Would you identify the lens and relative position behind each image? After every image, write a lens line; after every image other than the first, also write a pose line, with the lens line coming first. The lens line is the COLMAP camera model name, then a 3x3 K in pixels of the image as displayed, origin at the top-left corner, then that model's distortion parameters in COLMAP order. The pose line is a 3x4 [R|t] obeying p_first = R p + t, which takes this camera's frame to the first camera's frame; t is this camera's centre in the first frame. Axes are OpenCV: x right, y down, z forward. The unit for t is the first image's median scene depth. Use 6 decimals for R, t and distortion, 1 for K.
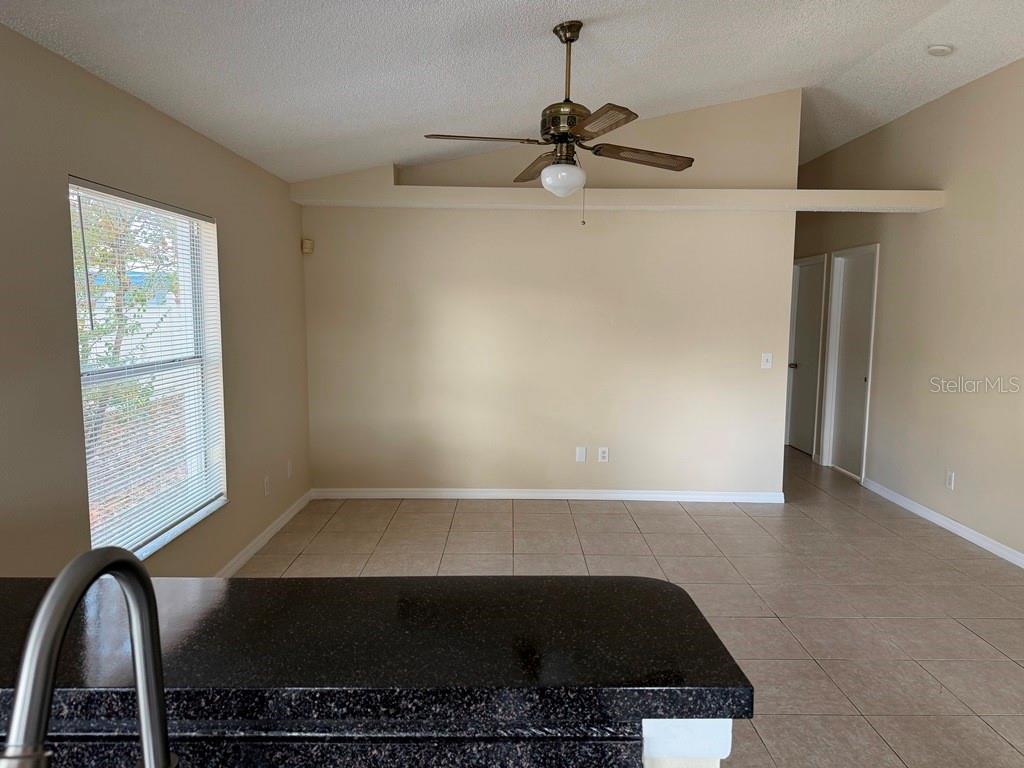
lens RADIAL K [[713.6, 0, 518.1], [0, 713.6, 384.4], [0, 0, 1]] dist [0.016801, -0.028981]
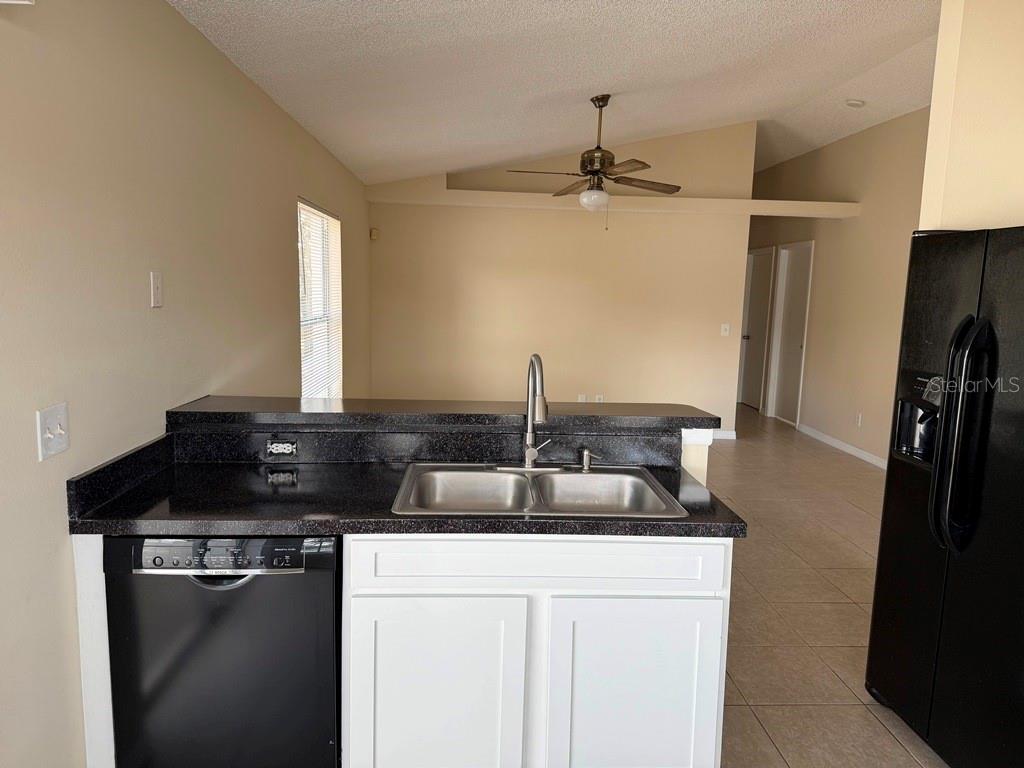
lens RADIAL K [[713.6, 0, 504.1], [0, 713.6, 383.5], [0, 0, 1]] dist [0.016801, -0.028981]
pose [[0.999210, 0.013192, 0.037481, -0.115461], [-0.014282, 0.999479, 0.028947, 0.037250], [-0.037080, -0.029460, 0.998878, -0.325271]]
